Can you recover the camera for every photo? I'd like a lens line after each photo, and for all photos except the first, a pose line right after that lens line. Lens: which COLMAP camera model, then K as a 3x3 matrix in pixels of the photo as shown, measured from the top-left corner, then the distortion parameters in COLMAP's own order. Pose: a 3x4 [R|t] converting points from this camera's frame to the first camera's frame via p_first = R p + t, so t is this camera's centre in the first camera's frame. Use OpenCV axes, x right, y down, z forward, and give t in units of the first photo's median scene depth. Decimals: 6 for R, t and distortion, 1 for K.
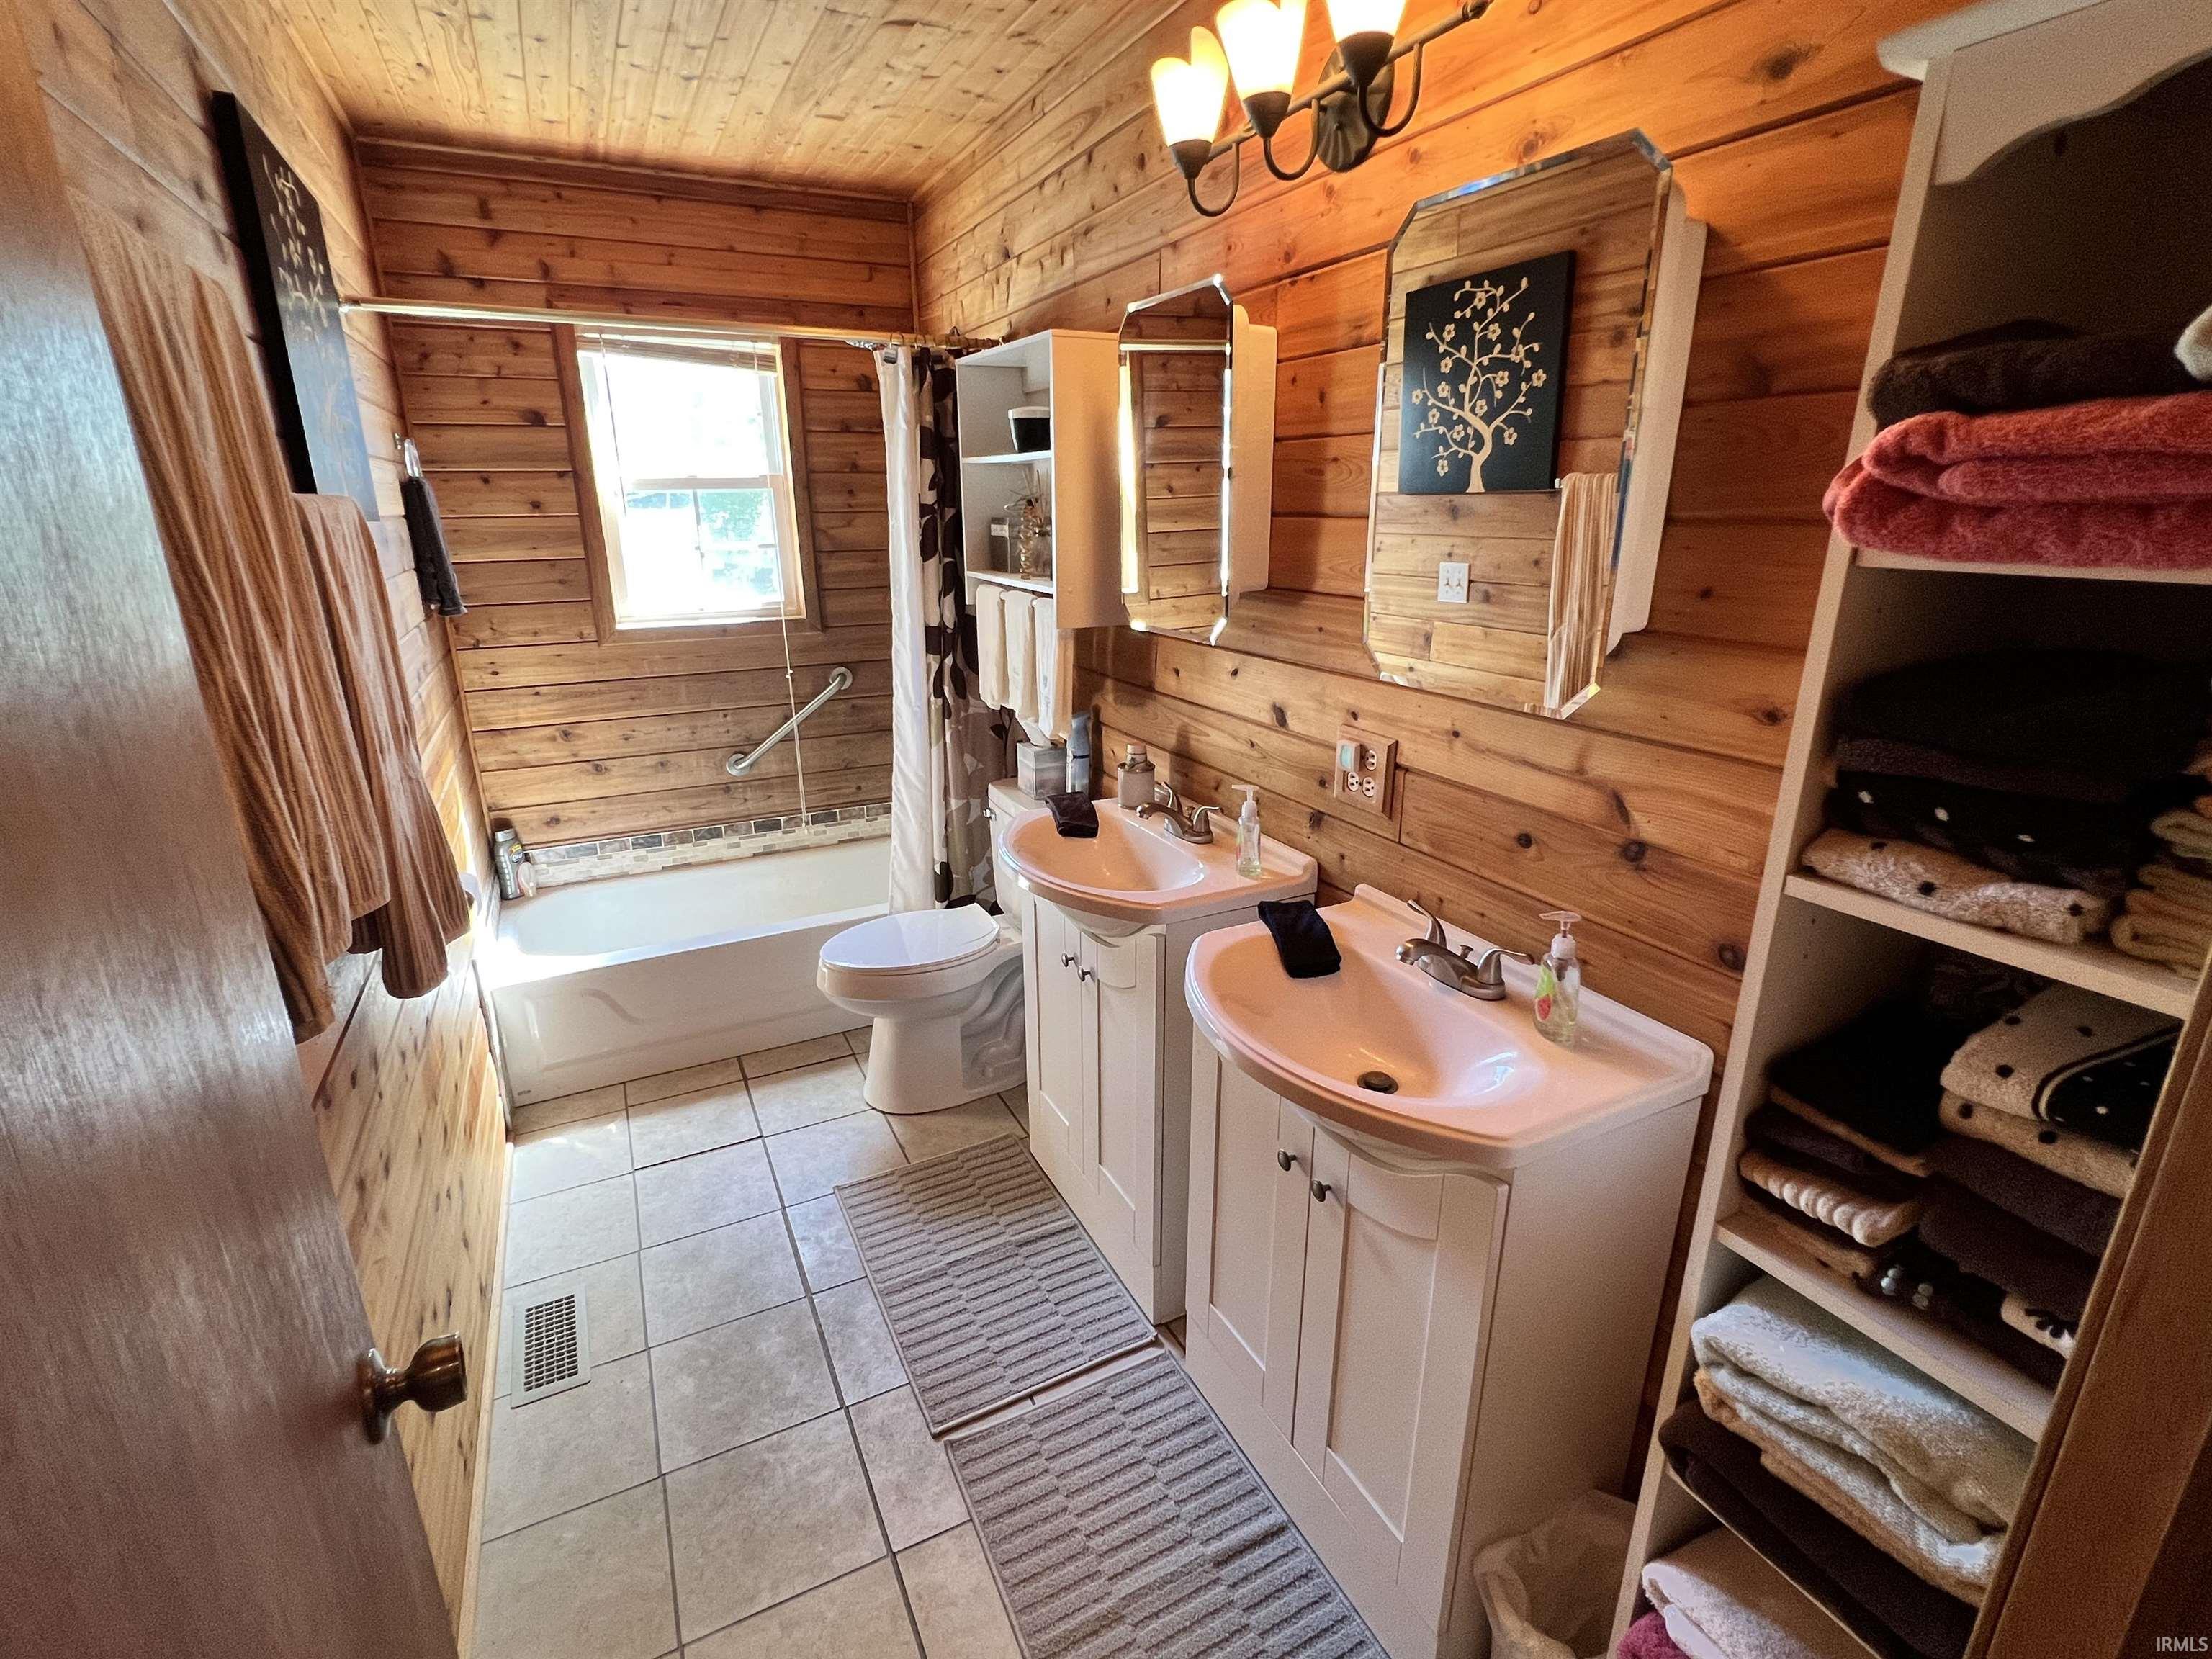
lens RADIAL K [[1032.3, 0, 1112.8], [0, 1032.3, 829.0], [0, 0, 1]] dist [-0.000297, -0.000187]
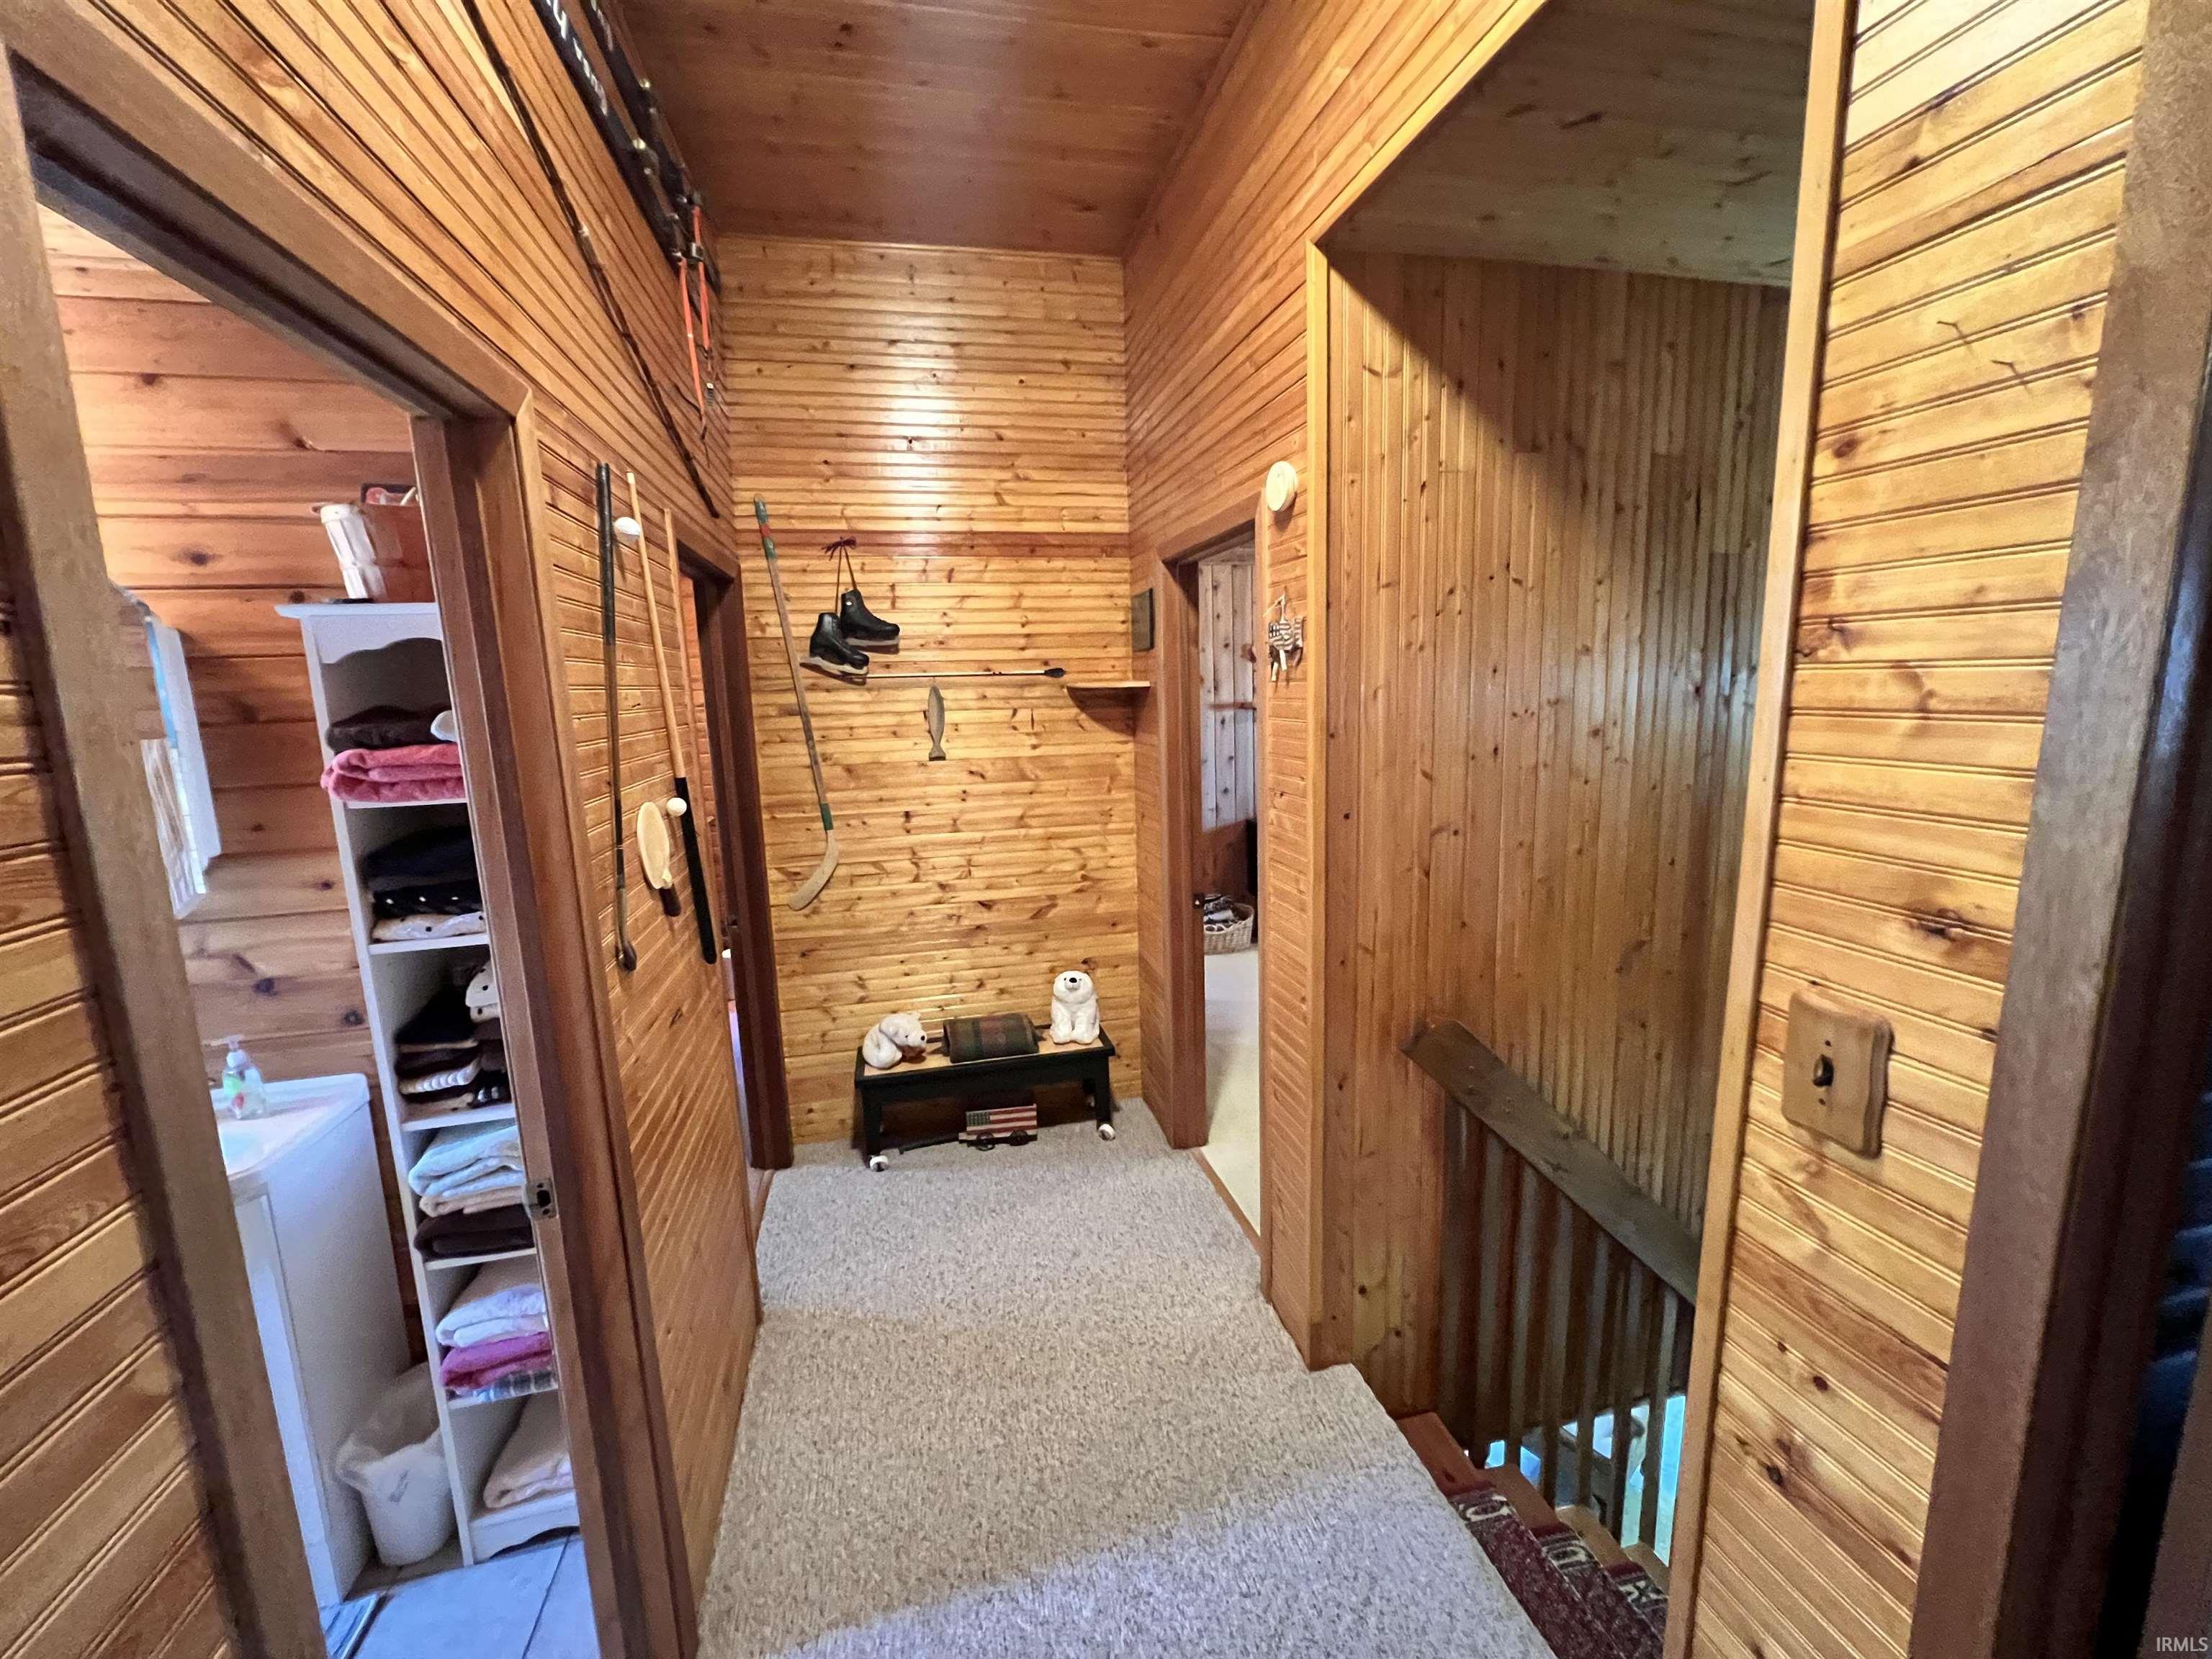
lens RADIAL K [[904.8, 0, 1114.4], [0, 904.8, 833.5], [0, 0, 1]] dist [-0.004414, 0.000571]
pose [[0.234960, -0.161415, 0.958509, -0.711486], [0.326430, 0.941947, 0.078608, 0.173732], [-0.915553, 0.294416, 0.274010, -0.961787]]
